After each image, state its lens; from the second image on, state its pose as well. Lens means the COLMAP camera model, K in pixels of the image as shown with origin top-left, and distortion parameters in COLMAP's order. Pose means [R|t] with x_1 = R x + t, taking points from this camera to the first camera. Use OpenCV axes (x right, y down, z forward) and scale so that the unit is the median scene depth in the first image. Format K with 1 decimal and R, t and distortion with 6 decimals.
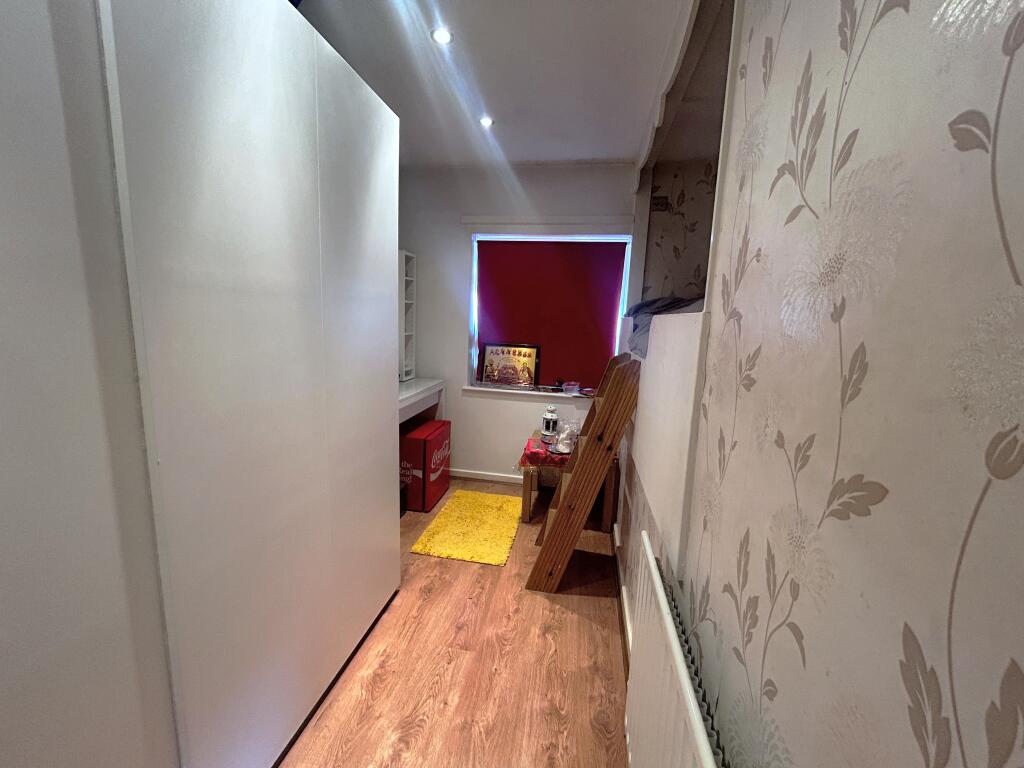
lens RADIAL K [[414.4, 0, 507.4], [0, 414.4, 382.9], [0, 0, 1]] dist [-0.001003, -0.000021]
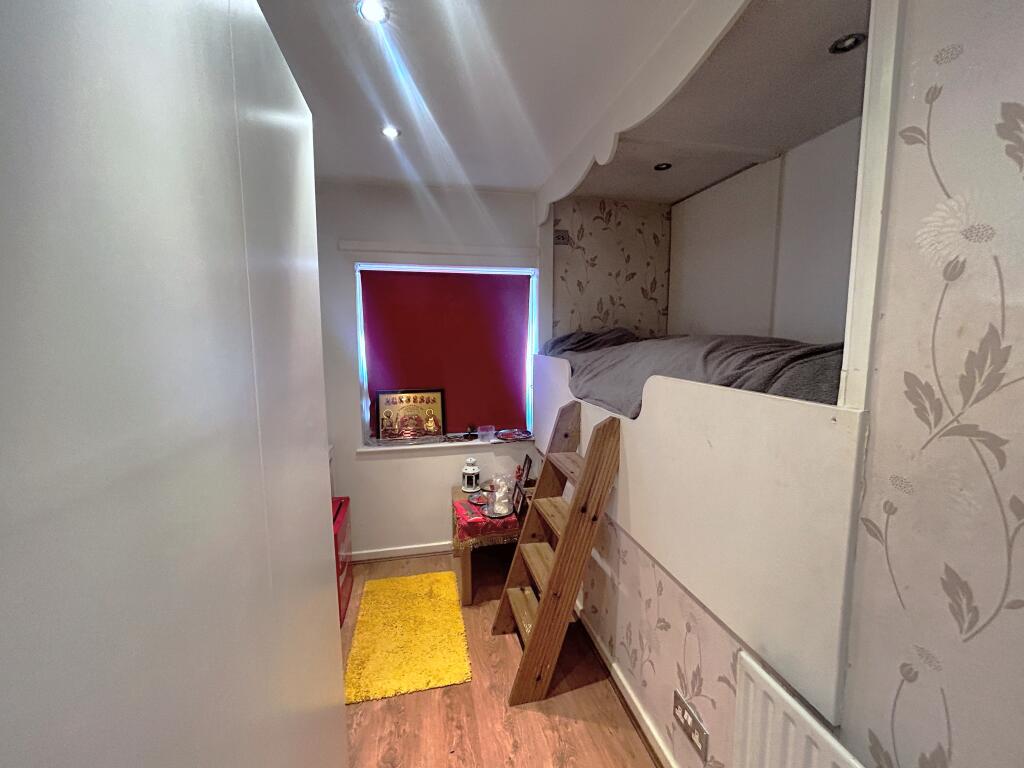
lens RADIAL K [[414.4, 0, 507.4], [0, 414.4, 382.9], [0, 0, 1]] dist [-0.001003, -0.000021]
pose [[0.918846, -0.092297, 0.383671, -0.156607], [0.103611, 0.994578, -0.008876, -0.093847], [-0.380772, 0.047908, 0.923427, 0.159263]]
